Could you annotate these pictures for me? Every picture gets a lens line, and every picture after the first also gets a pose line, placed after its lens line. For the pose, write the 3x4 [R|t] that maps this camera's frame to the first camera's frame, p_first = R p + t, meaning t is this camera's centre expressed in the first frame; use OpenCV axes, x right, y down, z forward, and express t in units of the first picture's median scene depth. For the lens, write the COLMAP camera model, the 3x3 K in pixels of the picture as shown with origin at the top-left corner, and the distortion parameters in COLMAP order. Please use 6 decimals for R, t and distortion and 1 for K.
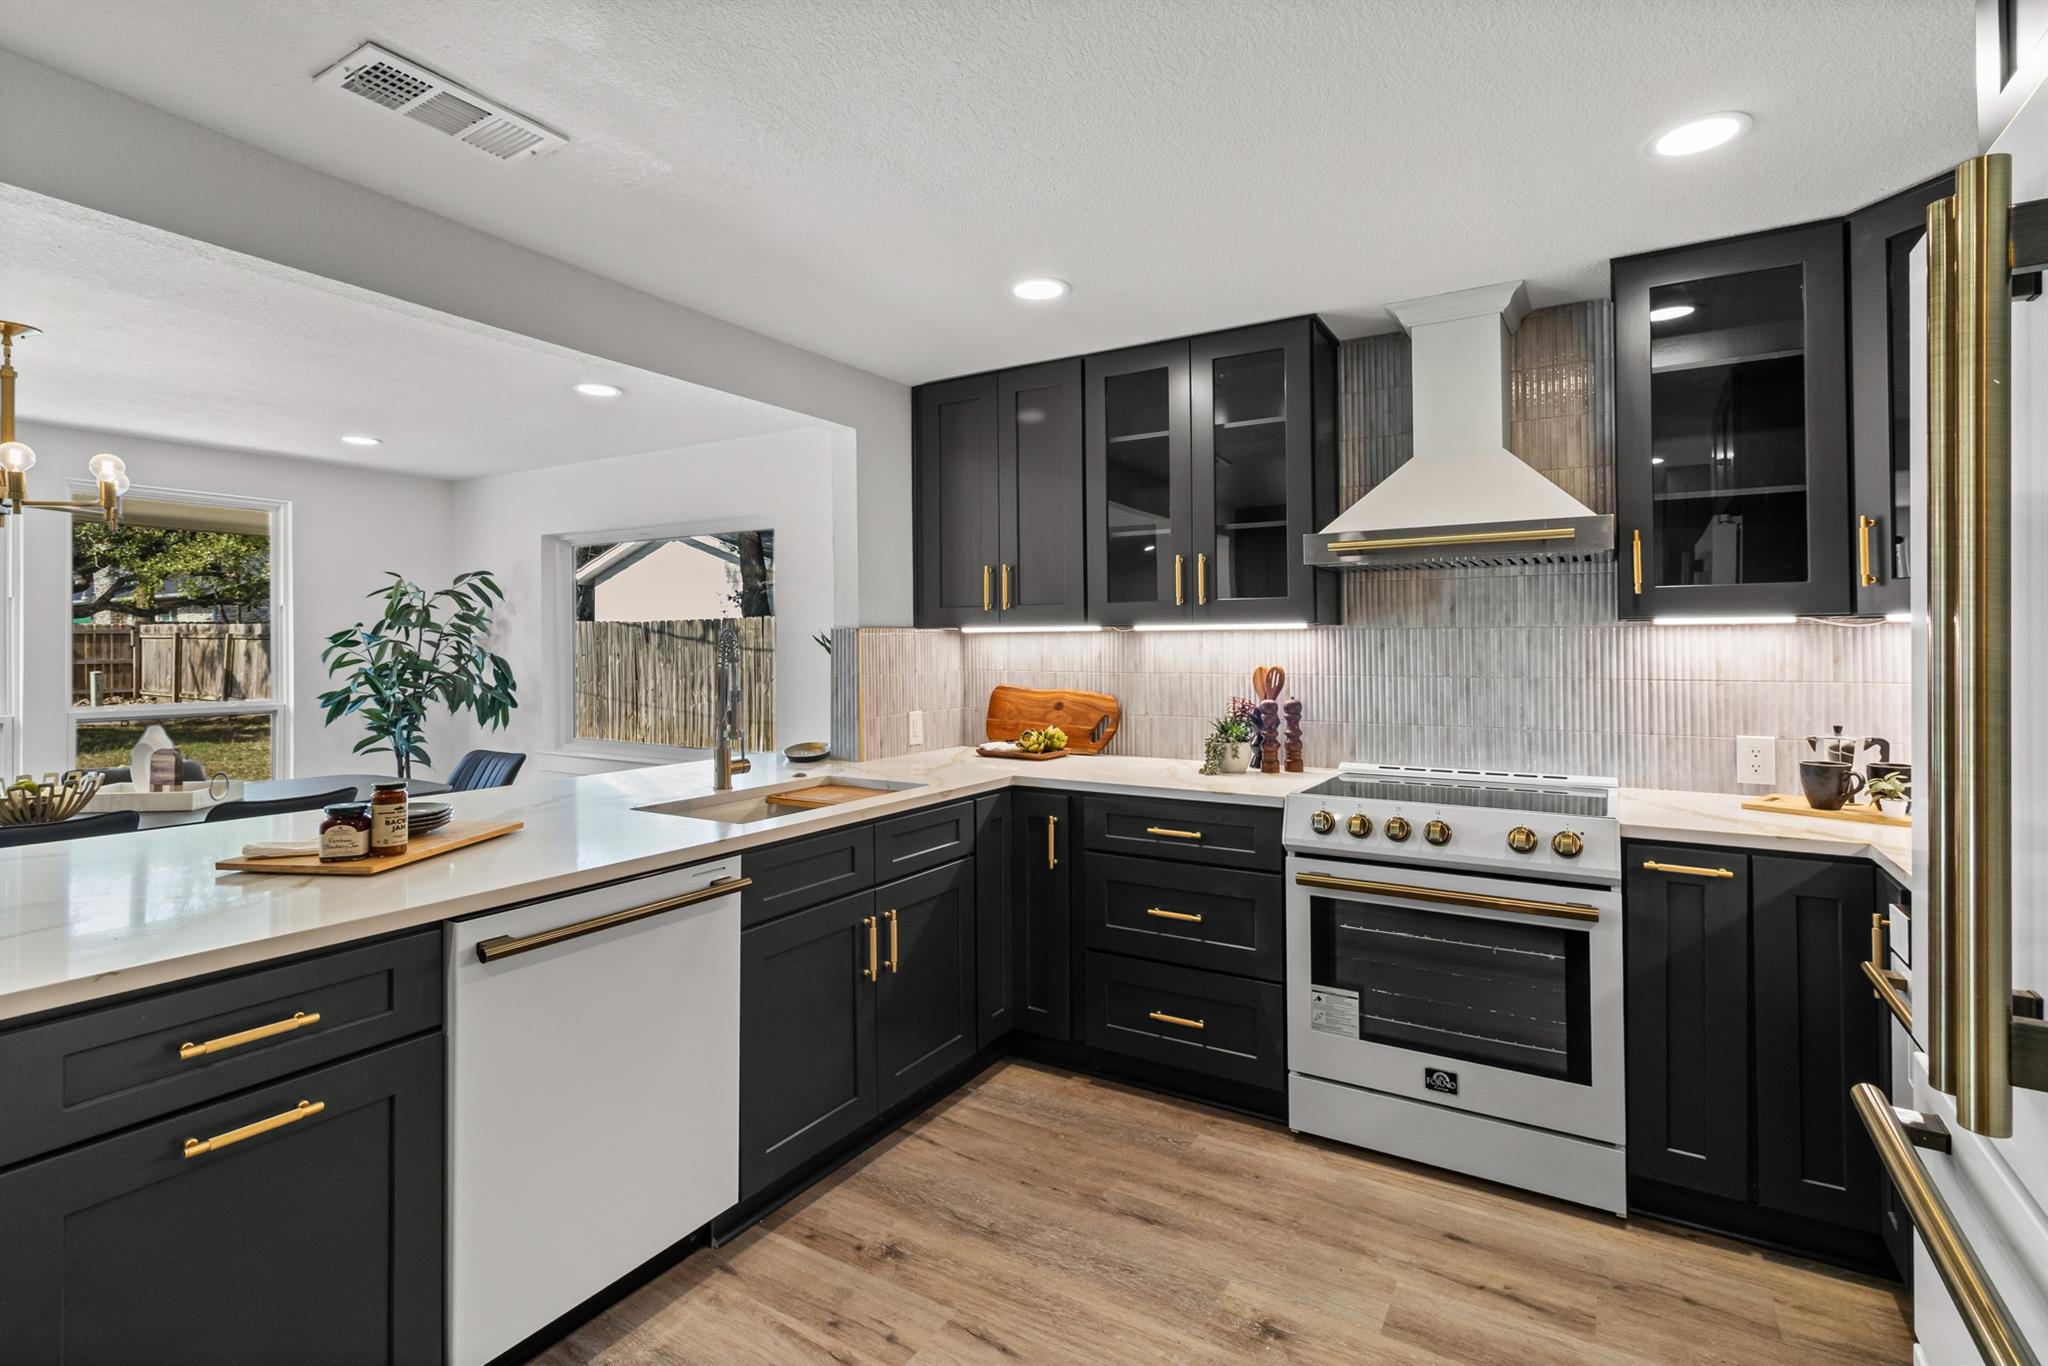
lens RADIAL K [[947.2, 0, 1003.5], [0, 947.2, 646.7], [0, 0, 1]] dist [0.000159, -0.000784]
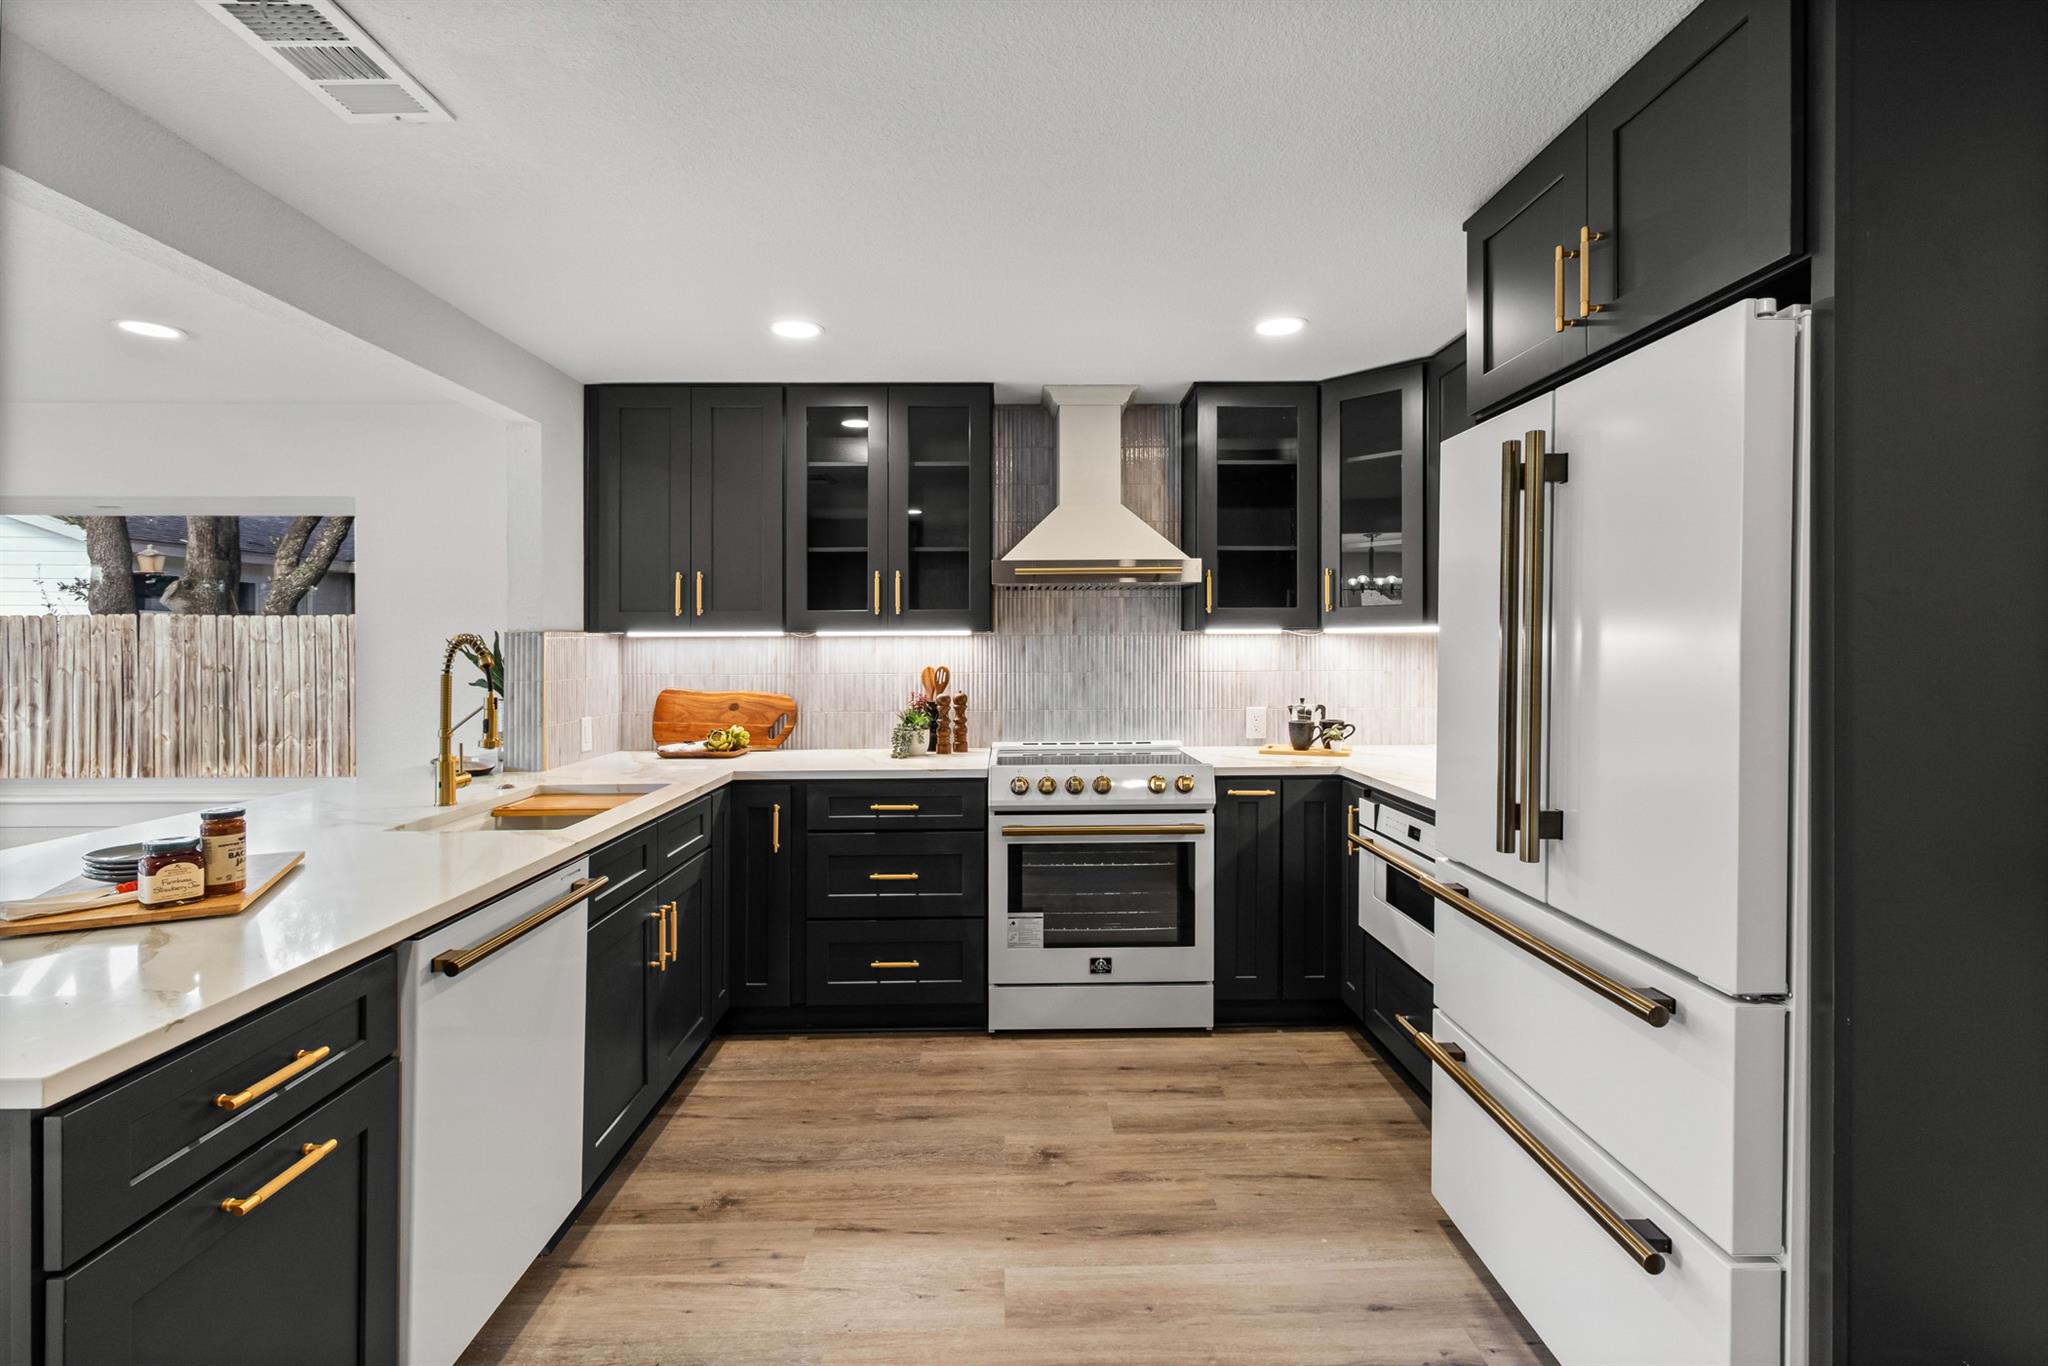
lens RADIAL K [[947.2, 0, 986.4], [0, 947.2, 670.7], [0, 0, 1]] dist [0.000159, -0.000784]
pose [[0.851992, -0.015061, 0.523338, -0.384658], [0.004127, 0.999748, 0.022053, 0.000304], [-0.523539, -0.016629, 0.851840, -0.074240]]
